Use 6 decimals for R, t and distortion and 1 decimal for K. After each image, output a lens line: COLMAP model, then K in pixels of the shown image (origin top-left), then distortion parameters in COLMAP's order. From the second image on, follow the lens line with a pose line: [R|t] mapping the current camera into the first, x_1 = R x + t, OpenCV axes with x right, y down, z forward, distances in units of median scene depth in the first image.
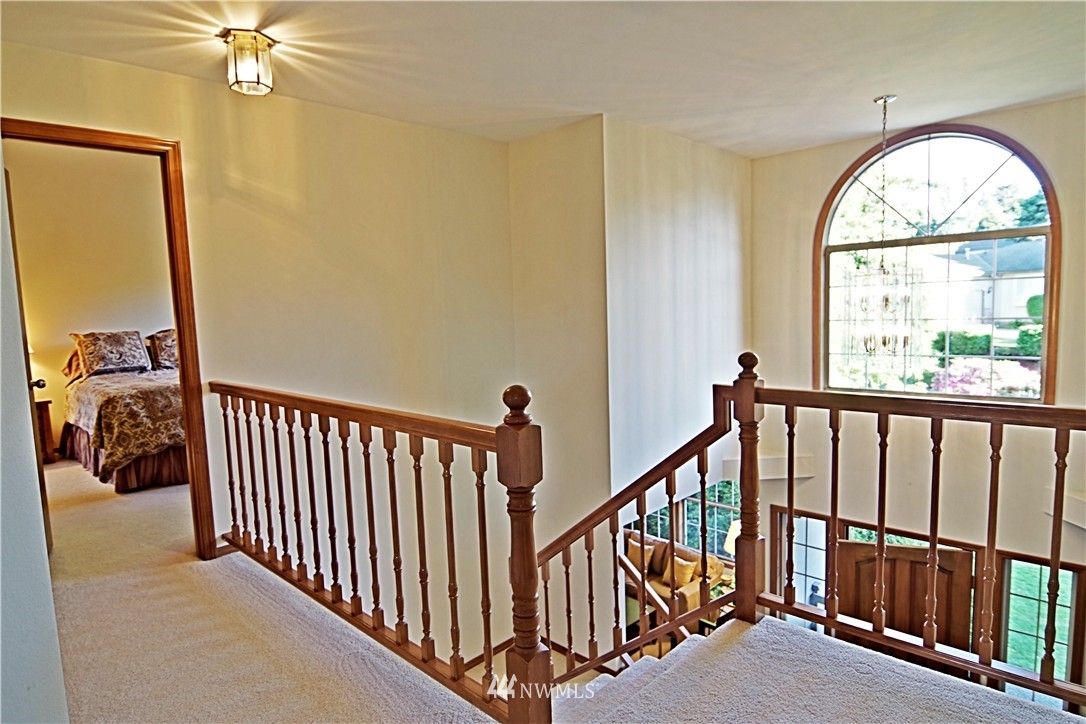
lens RADIAL K [[618.7, 0, 543.0], [0, 618.7, 362.0], [0, 0, 1]] dist [-0.034939, -0.000132]
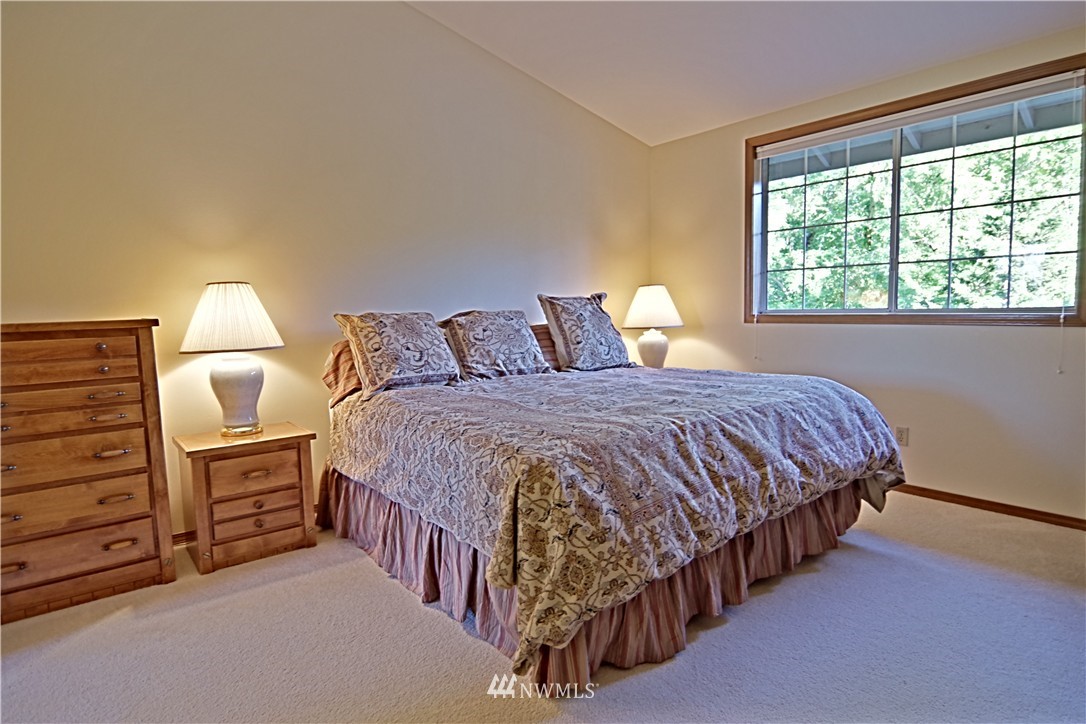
lens RADIAL K [[618.7, 0, 543.0], [0, 618.7, 362.0], [0, 0, 1]] dist [-0.034939, -0.000132]
pose [[0.986600, 0.026379, -0.161009, -0.502537], [-0.026132, 0.999652, 0.003656, -0.008499], [0.161050, 0.000600, 0.986946, 0.464857]]
